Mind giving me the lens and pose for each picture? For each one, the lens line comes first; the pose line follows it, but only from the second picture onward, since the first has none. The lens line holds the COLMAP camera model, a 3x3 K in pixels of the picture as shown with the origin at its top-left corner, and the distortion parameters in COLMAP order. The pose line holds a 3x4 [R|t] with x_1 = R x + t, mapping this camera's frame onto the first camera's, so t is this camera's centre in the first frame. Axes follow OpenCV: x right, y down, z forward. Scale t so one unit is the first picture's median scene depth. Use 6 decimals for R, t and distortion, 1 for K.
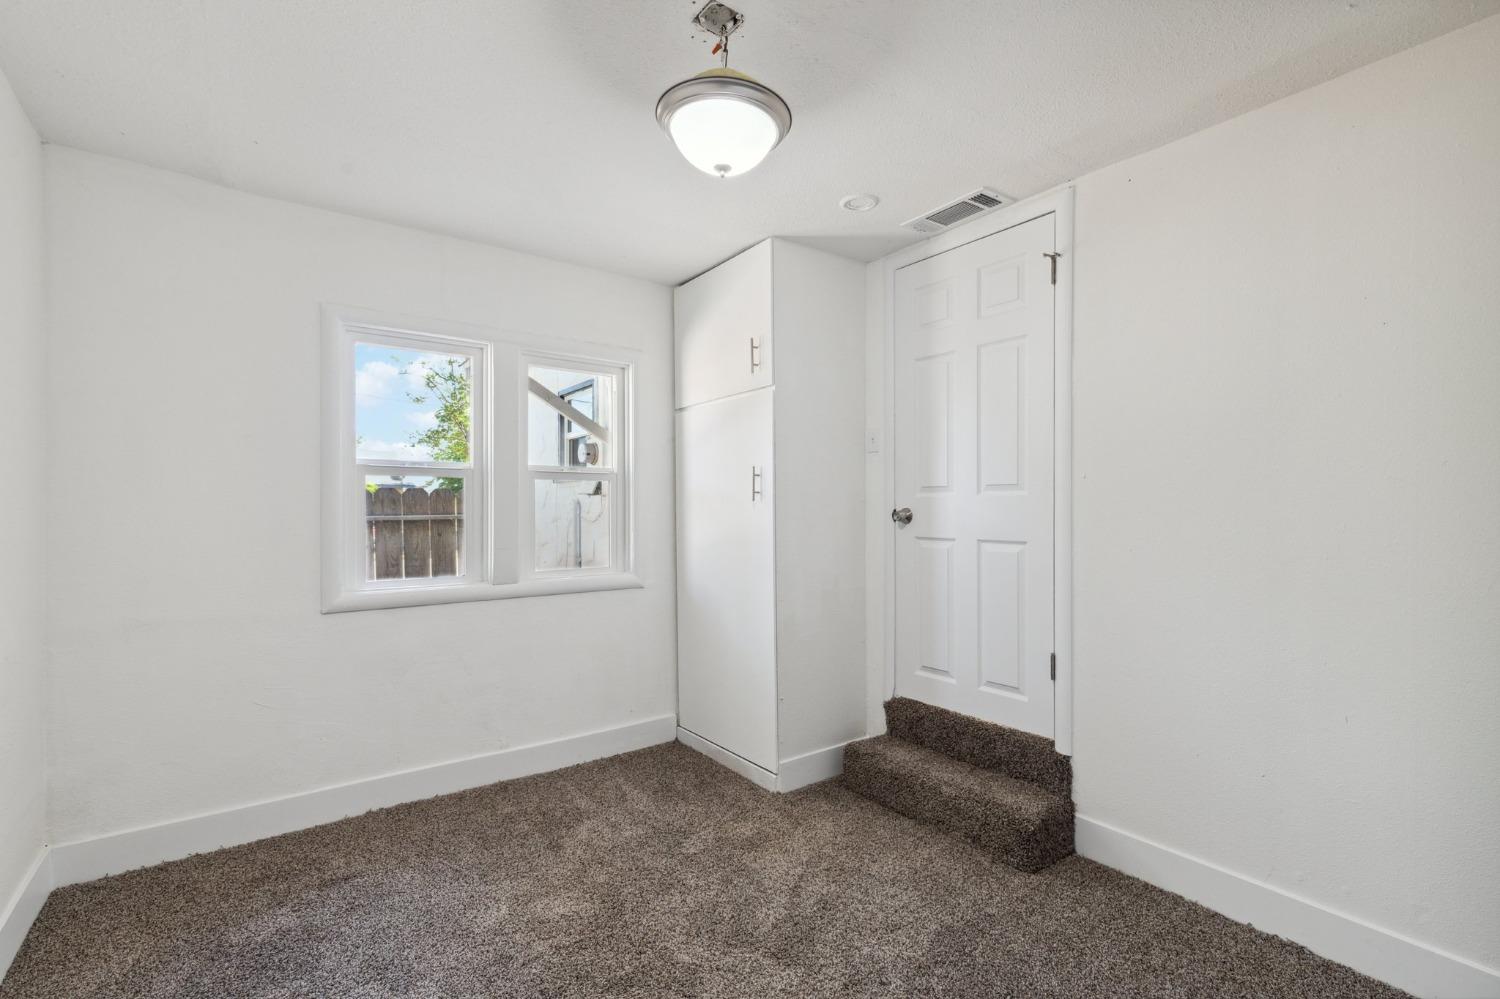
lens RADIAL K [[669.3, 0, 751.0], [0, 669.3, 503.5], [0, 0, 1]] dist [0.004241, -0.000522]
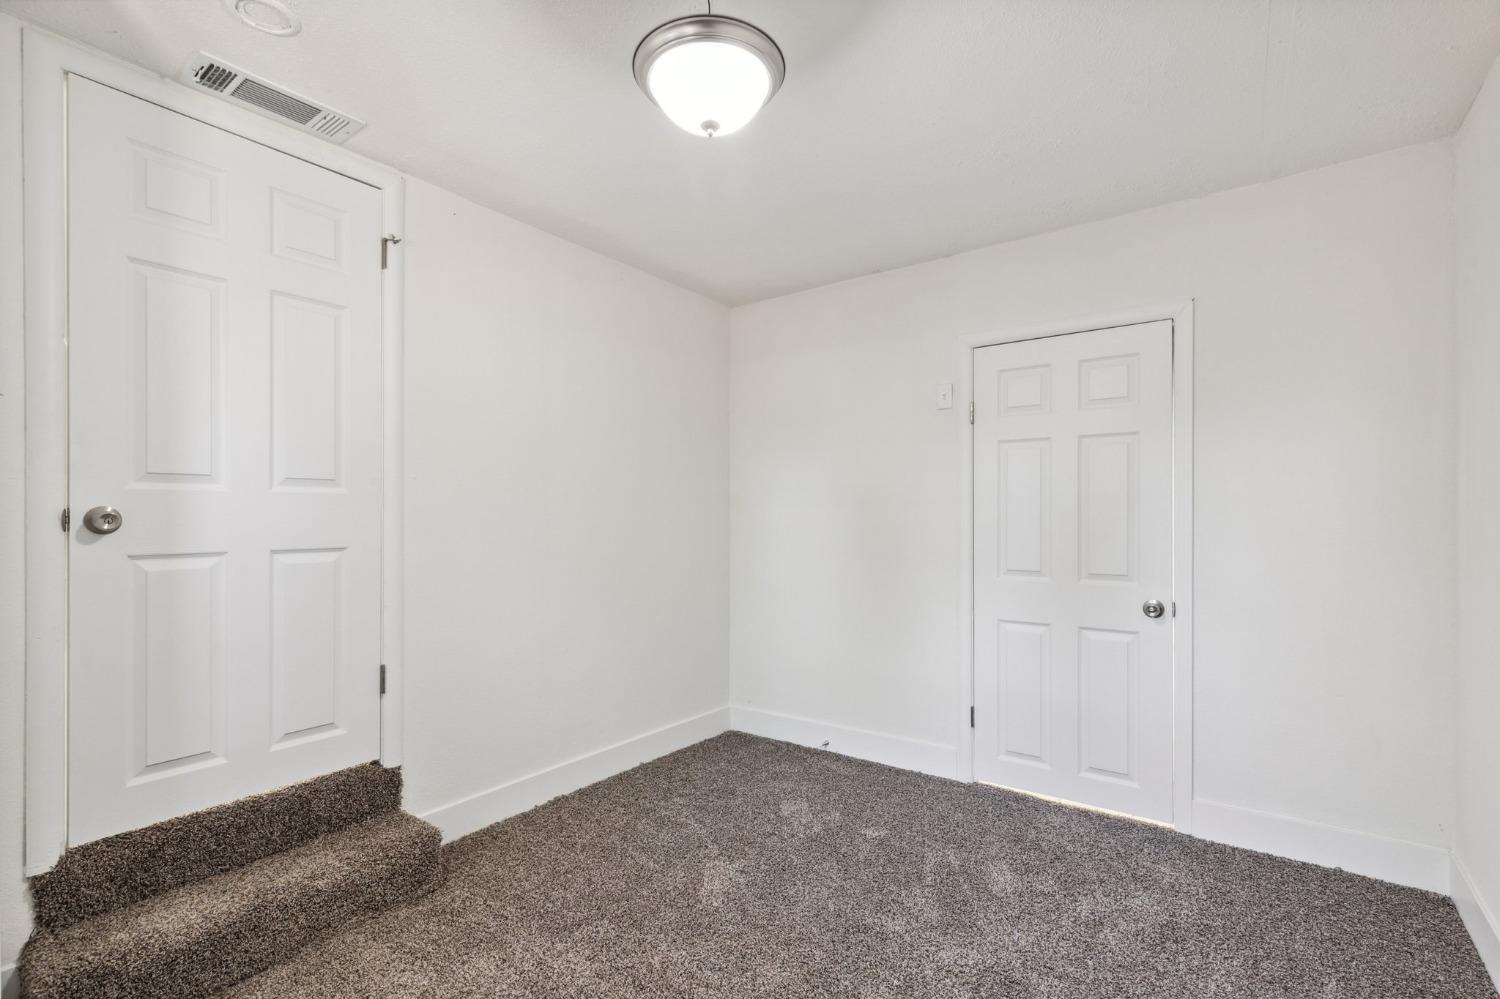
lens RADIAL K [[669.3, 0, 750.8], [0, 669.3, 509.9], [0, 0, 1]] dist [0.004241, -0.000522]
pose [[-0.287085, 0.008693, 0.957866, -0.537322], [-0.004153, 0.999938, -0.010320, 0.014830], [-0.957896, -0.006941, -0.287031, 0.715846]]
